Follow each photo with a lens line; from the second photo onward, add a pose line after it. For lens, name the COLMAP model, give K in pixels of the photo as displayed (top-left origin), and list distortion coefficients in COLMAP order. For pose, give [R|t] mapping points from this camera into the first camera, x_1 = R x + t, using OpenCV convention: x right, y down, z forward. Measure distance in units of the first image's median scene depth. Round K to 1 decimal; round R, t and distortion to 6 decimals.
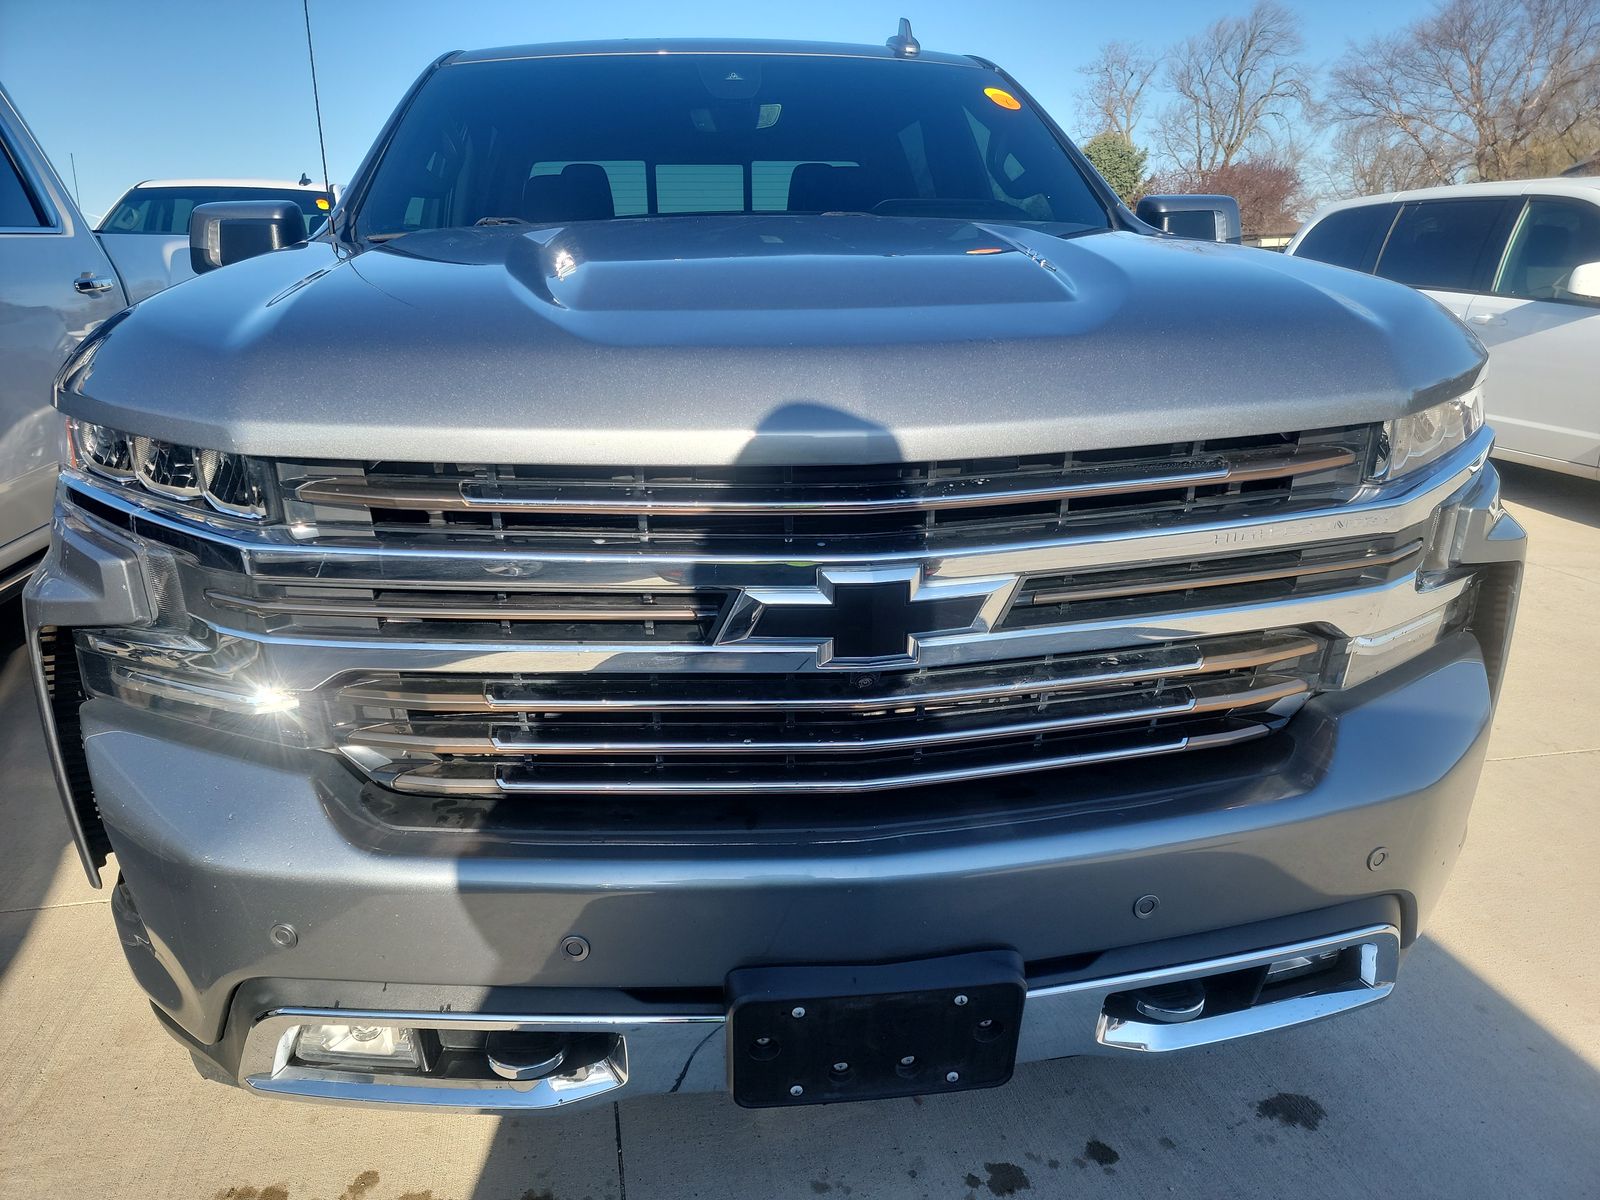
lens RADIAL K [[1090.5, 0, 800.0], [0, 1090.5, 600.0], [0, 0, 1]] dist [0.056150, -0.035127]
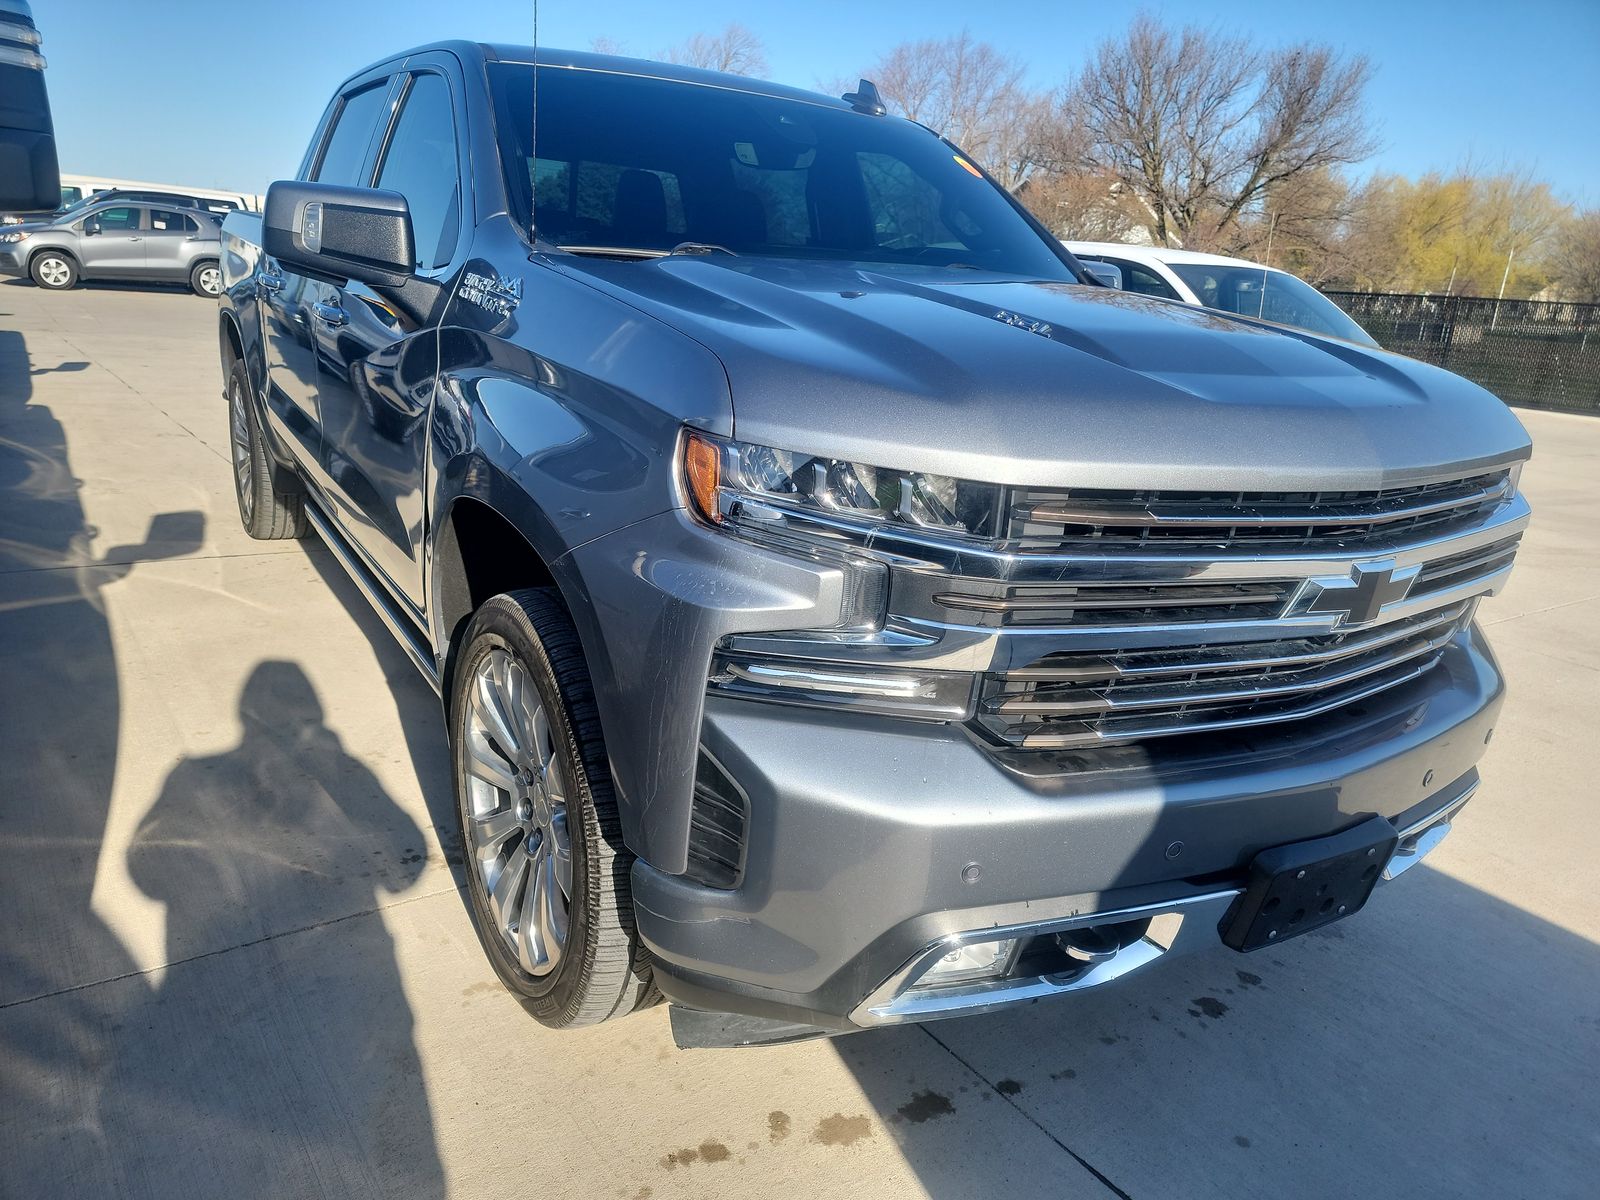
lens RADIAL K [[1090.5, 0, 800.0], [0, 1090.5, 600.0], [0, 0, 1]] dist [0.056150, -0.035127]
pose [[0.905847, -0.041408, 0.421576, -1.123168], [0.036321, 0.999138, 0.020094, -0.030449], [-0.422044, -0.002890, 0.906571, -0.022162]]
